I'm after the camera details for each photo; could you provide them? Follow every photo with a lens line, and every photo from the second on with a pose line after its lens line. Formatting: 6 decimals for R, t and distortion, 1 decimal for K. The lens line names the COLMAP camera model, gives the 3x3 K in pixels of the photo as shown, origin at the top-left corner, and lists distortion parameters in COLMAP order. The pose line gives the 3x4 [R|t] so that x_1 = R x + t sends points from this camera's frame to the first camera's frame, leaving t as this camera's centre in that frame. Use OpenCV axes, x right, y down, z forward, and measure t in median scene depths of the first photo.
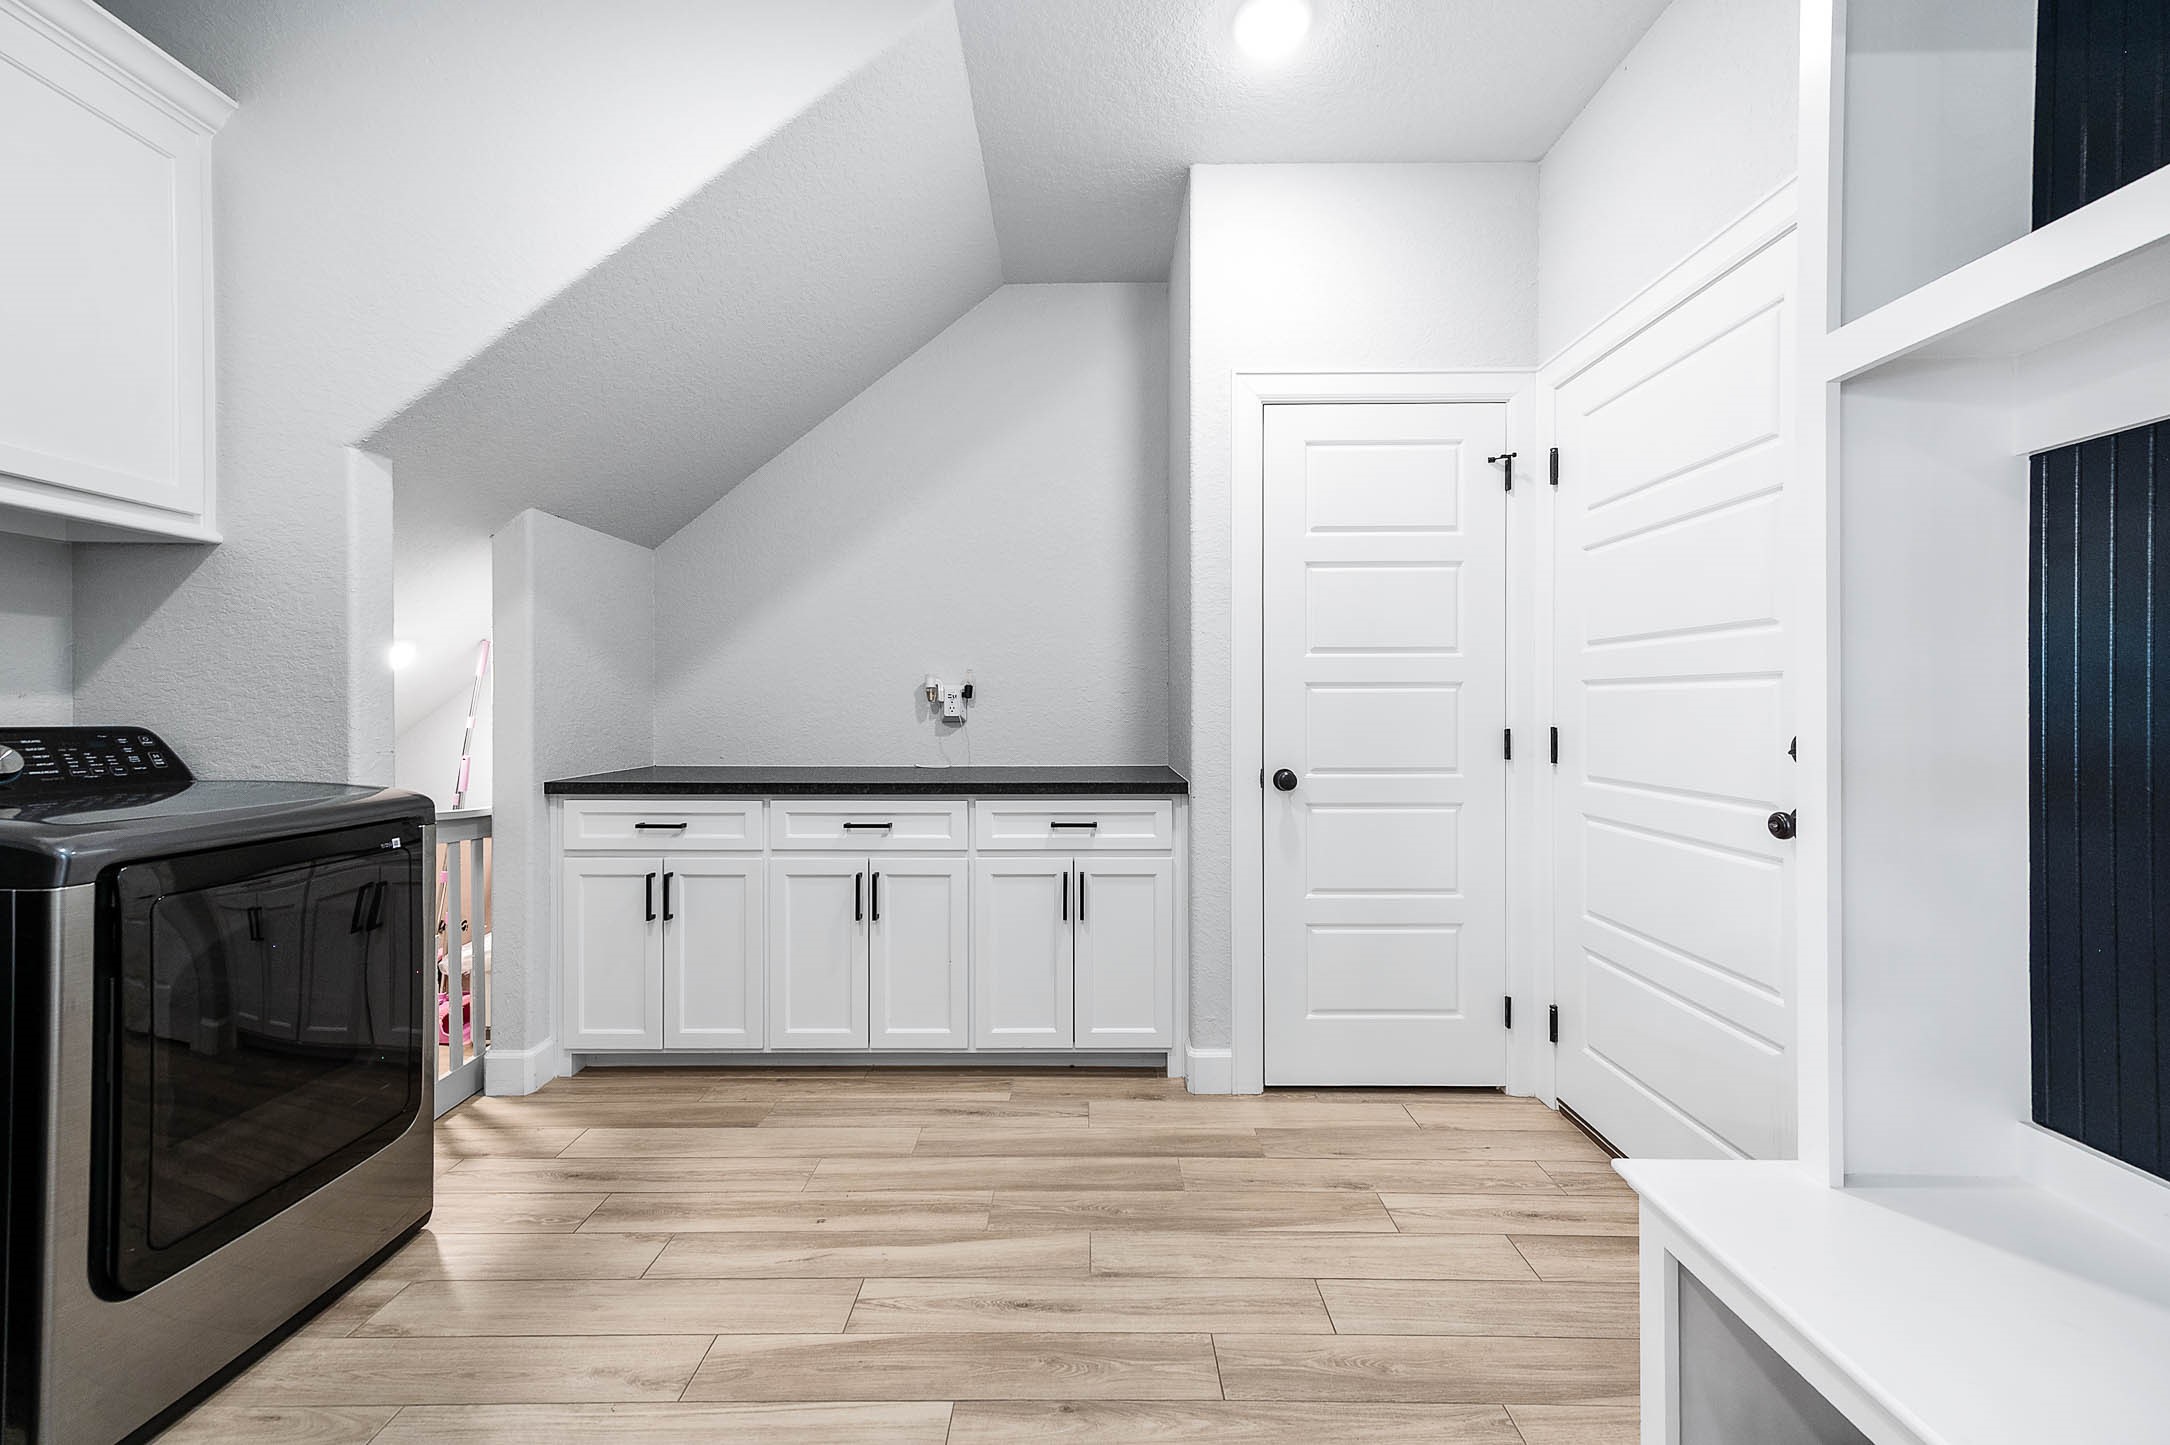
lens RADIAL K [[848.0, 0, 1087.4], [0, 848.0, 707.2], [0, 0, 1]] dist [0.011927, 0.000608]
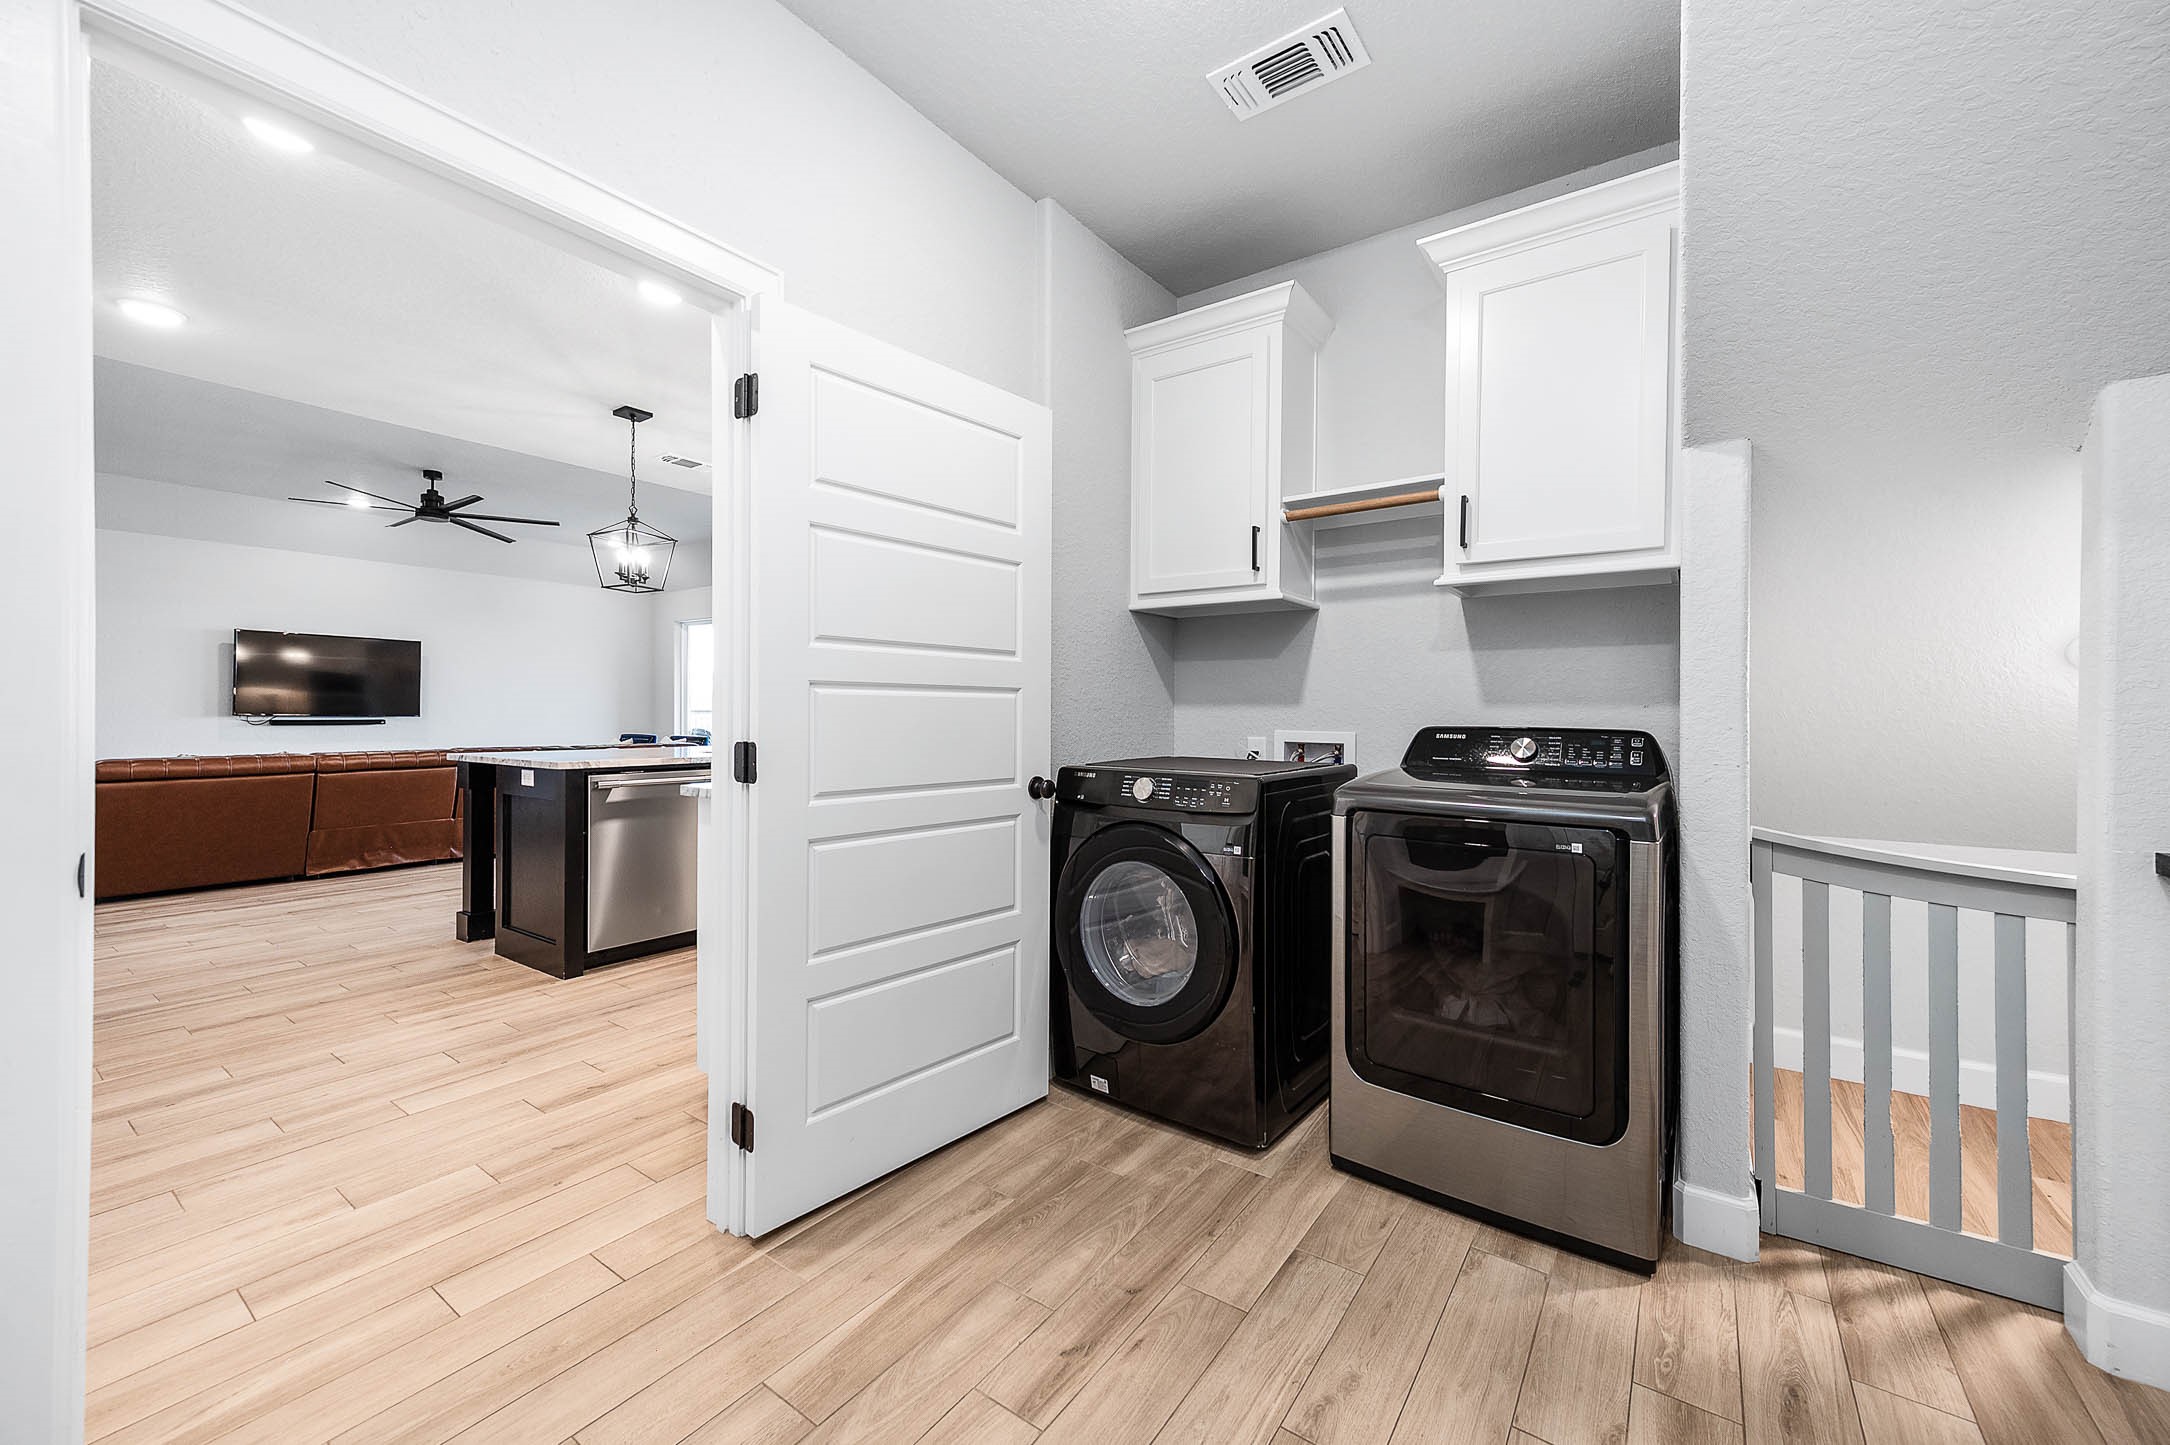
lens RADIAL K [[848.0, 0, 1087.9], [0, 848.0, 714.5], [0, 0, 1]] dist [0.011927, 0.000608]
pose [[-0.577317, -0.001222, -0.816519, 0.365506], [-0.008070, 0.999959, 0.004209, 0.000543], [0.816480, 0.009019, -0.577303, 1.133714]]
